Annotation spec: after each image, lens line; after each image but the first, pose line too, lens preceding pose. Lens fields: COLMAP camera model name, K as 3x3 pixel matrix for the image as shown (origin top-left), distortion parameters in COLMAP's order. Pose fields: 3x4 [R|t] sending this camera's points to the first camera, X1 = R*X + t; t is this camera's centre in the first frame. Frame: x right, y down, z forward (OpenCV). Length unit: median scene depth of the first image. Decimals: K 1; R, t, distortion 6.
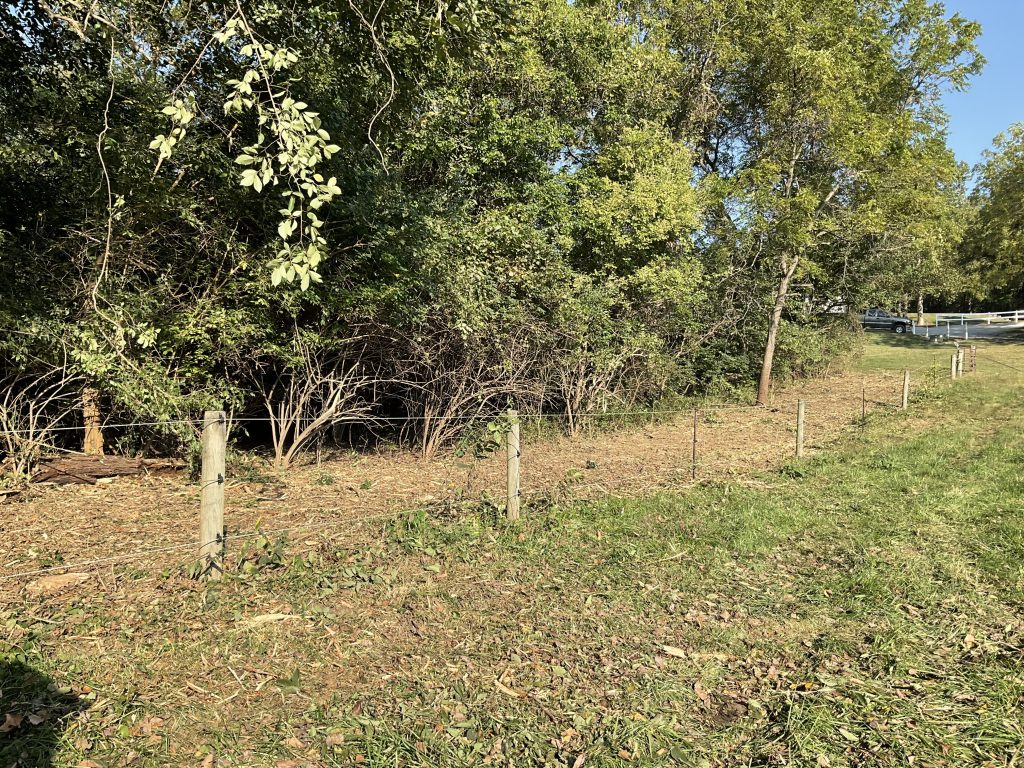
lens RADIAL K [[853.6, 0, 511.9], [0, 853.6, 390.2], [0, 0, 1]] dist [0.078685, -0.143471]
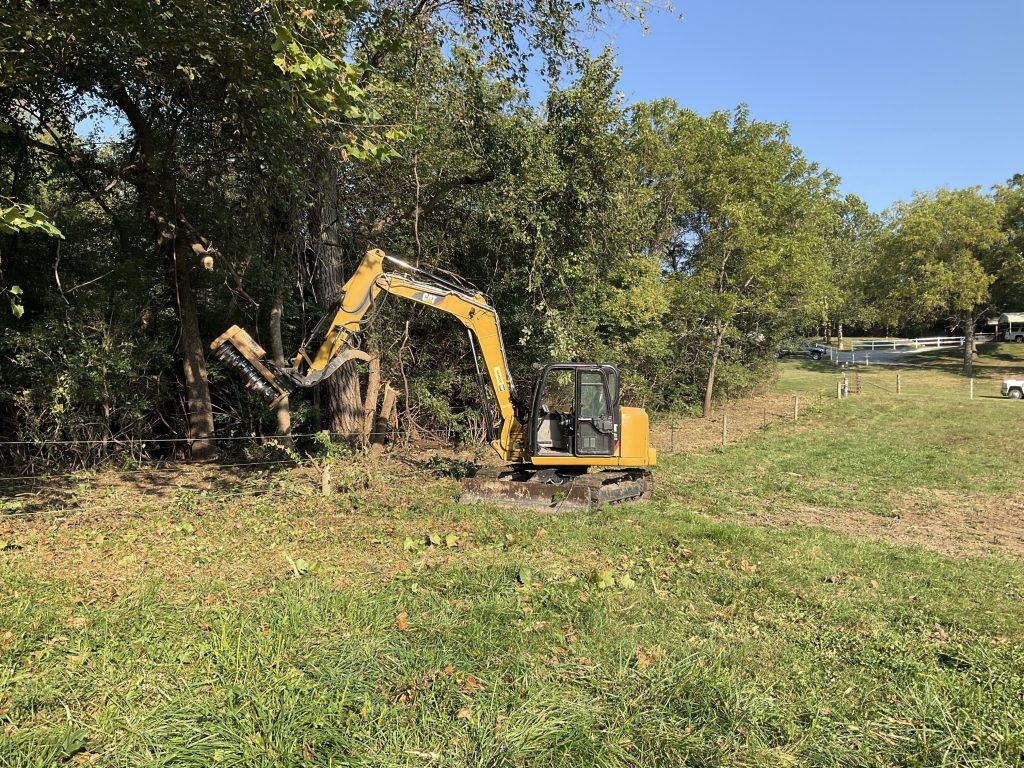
lens RADIAL K [[853.6, 0, 512.1], [0, 853.6, 379.6], [0, 0, 1]] dist [0.078685, -0.143471]
pose [[0.998492, -0.000389, 0.054896, -0.136138], [0.001867, 0.999637, -0.026875, -0.009729], [-0.054866, 0.026937, 0.998130, -0.501719]]
